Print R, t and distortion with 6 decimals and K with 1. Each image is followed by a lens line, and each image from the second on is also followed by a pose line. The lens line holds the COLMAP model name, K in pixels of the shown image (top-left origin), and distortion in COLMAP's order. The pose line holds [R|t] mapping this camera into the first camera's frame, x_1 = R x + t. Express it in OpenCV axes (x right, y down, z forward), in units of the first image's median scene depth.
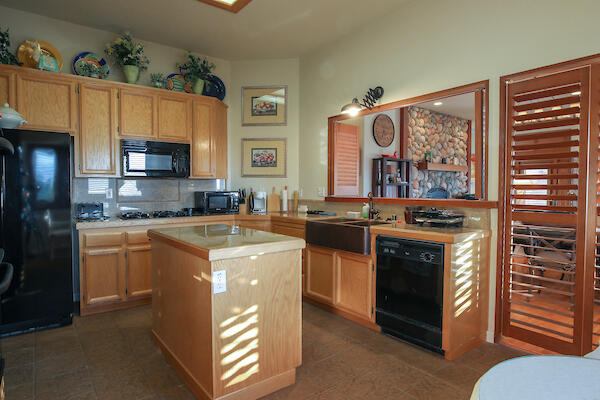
lens RADIAL K [[339.9, 0, 283.5], [0, 339.9, 199.8], [0, 0, 1]] dist [-0.021304, -0.000405]
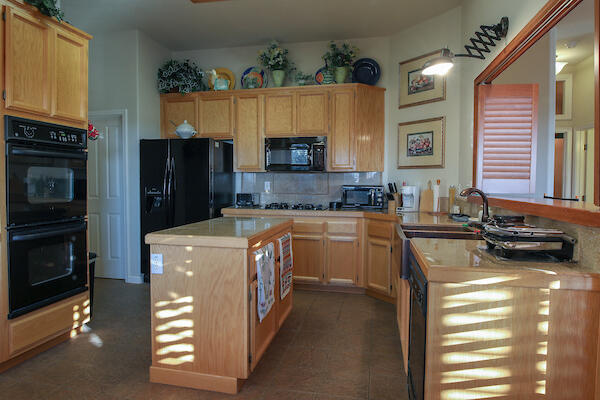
lens RADIAL K [[360.3, 0, 299.6], [0, 360.3, 195.7], [0, 0, 1]] dist [-0.022201, 0.003179]
pose [[0.668104, 0.031715, -0.743392, 0.440148], [-0.030311, 0.999422, 0.015397, -0.007341], [0.743451, 0.012246, 0.668679, 0.246910]]
